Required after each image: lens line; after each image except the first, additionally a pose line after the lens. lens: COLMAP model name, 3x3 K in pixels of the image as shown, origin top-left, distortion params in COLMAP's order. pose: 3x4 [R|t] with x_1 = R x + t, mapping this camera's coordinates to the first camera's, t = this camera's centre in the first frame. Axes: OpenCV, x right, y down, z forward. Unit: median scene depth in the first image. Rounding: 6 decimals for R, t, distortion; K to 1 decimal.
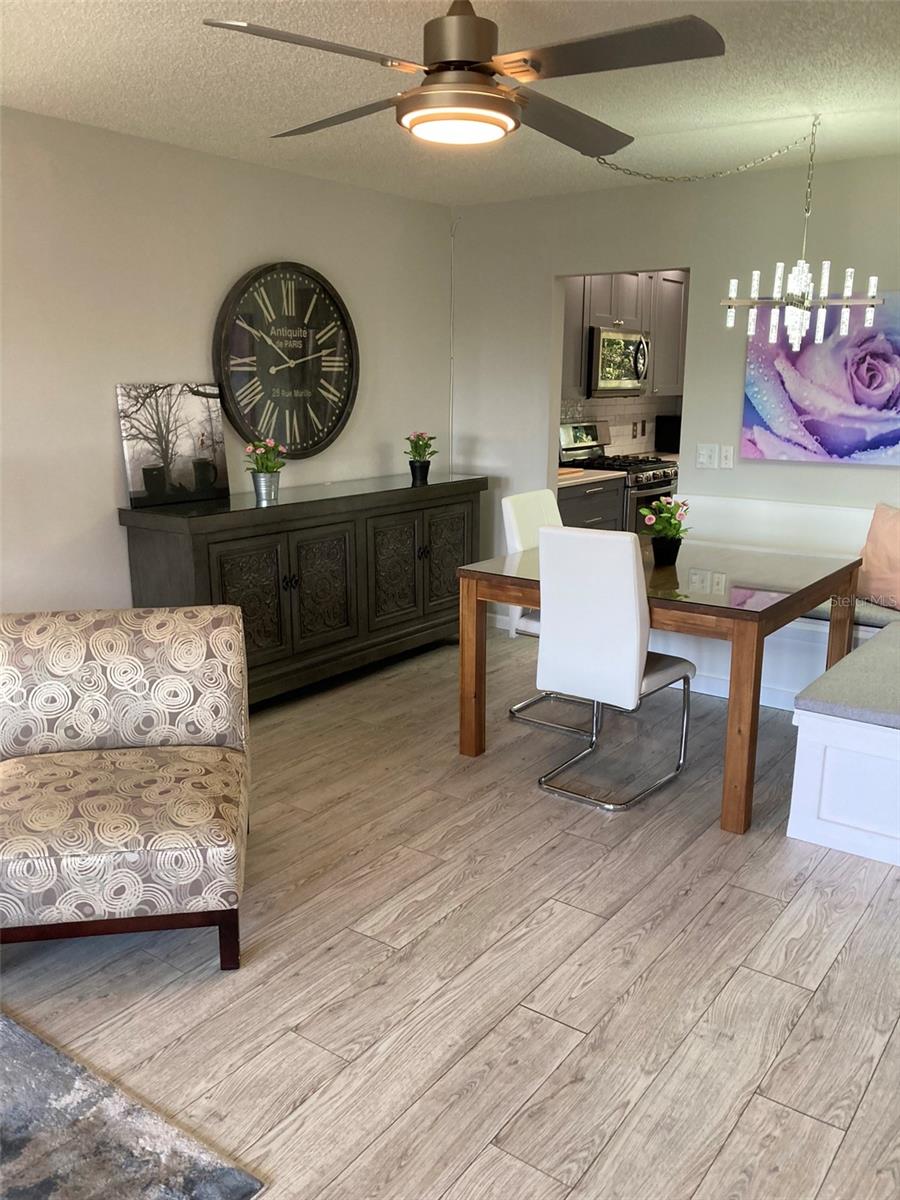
lens RADIAL K [[975.3, 0, 450.0], [0, 975.3, 600.0], [0, 0, 1]] dist [0.024683, -0.002307]
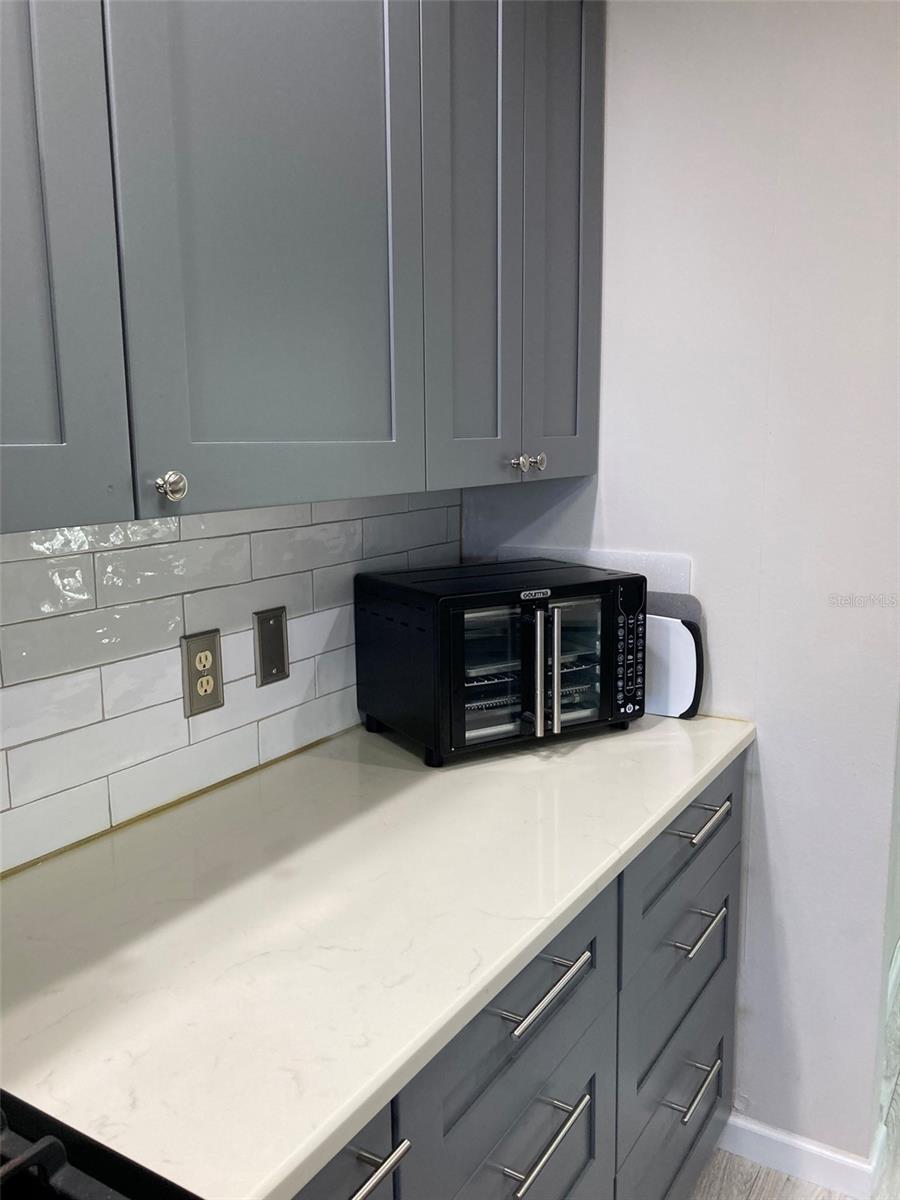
lens RADIAL K [[976.1, 0, 430.3], [0, 976.1, 603.0], [0, 0, 1]] dist [0.058711, -0.102686]
pose [[0.997756, -0.033754, 0.057823, 0.411224], [0.037227, 0.997499, -0.060074, -0.319852], [-0.055651, 0.062092, 0.996518, 1.473086]]
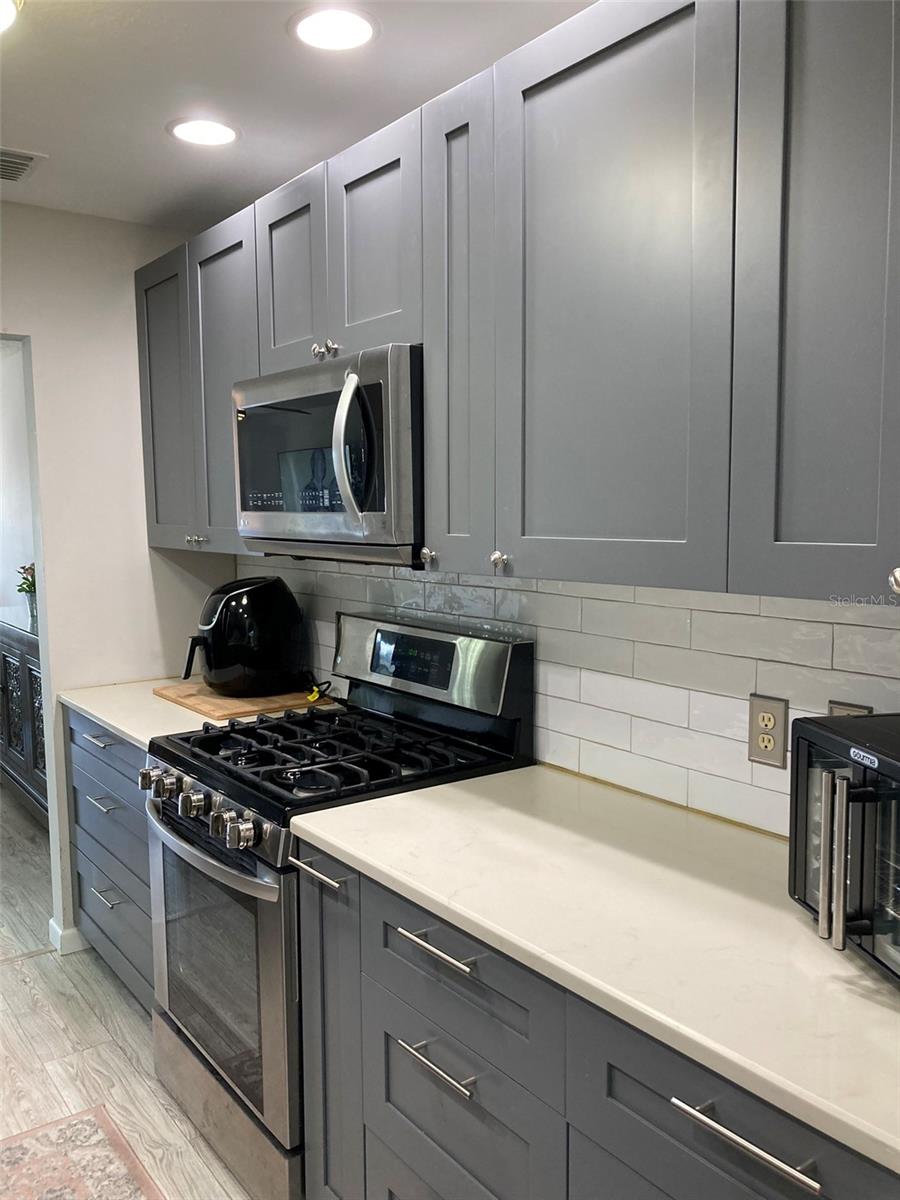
lens RADIAL K [[975.3, 0, 450.0], [0, 975.3, 600.0], [0, 0, 1]] dist [0.024683, -0.002307]
pose [[-0.297078, 0.083461, -0.951199, 0.783070], [-0.212608, 0.965383, 0.151107, -0.407828], [0.930883, 0.247123, -0.269049, 1.810847]]
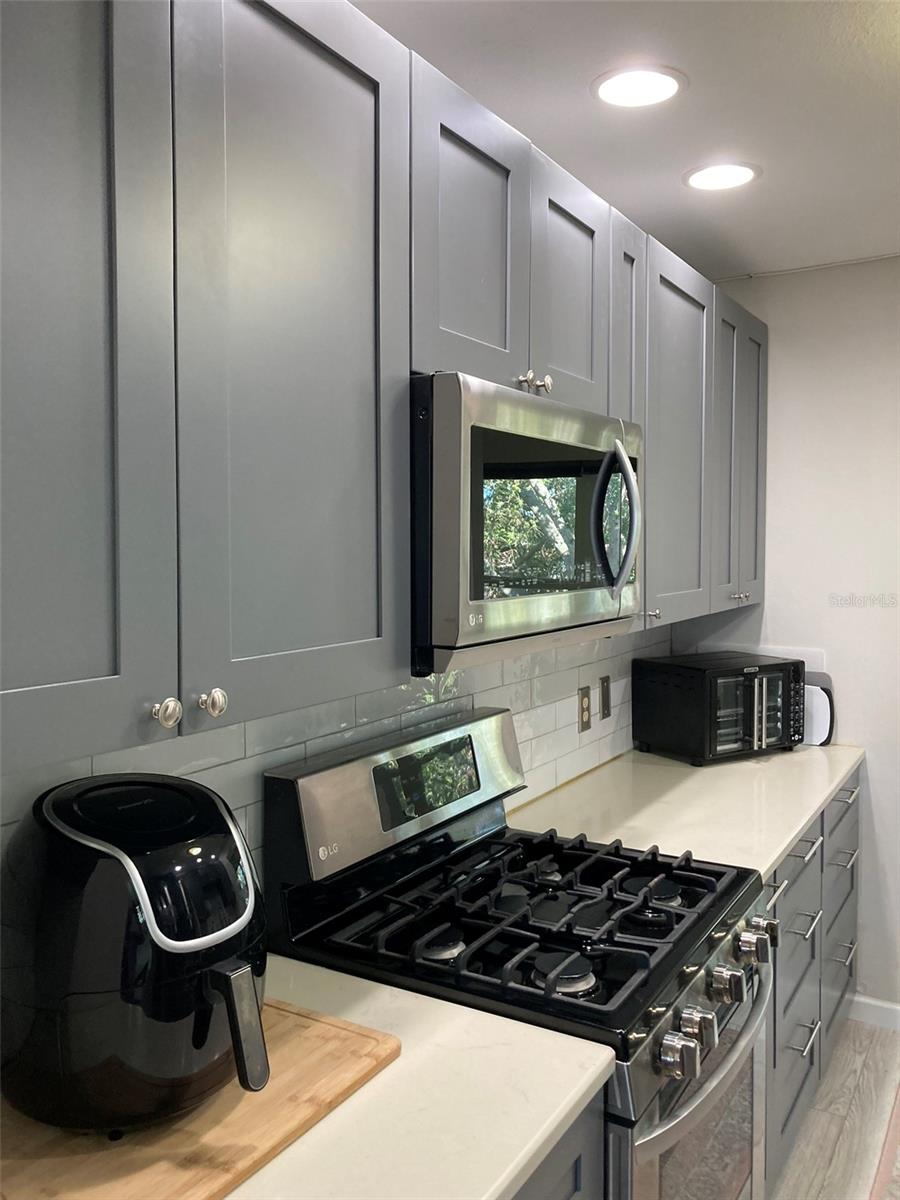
lens RADIAL K [[992.4, 0, 453.2], [0, 992.4, 563.2], [0, 0, 1]] dist [-0.014062, -0.001744]
pose [[0.995023, -0.010037, 0.099143, 0.191890], [0.029645, 0.979686, -0.198334, -0.285199], [-0.095139, 0.200286, 0.975107, 1.166167]]
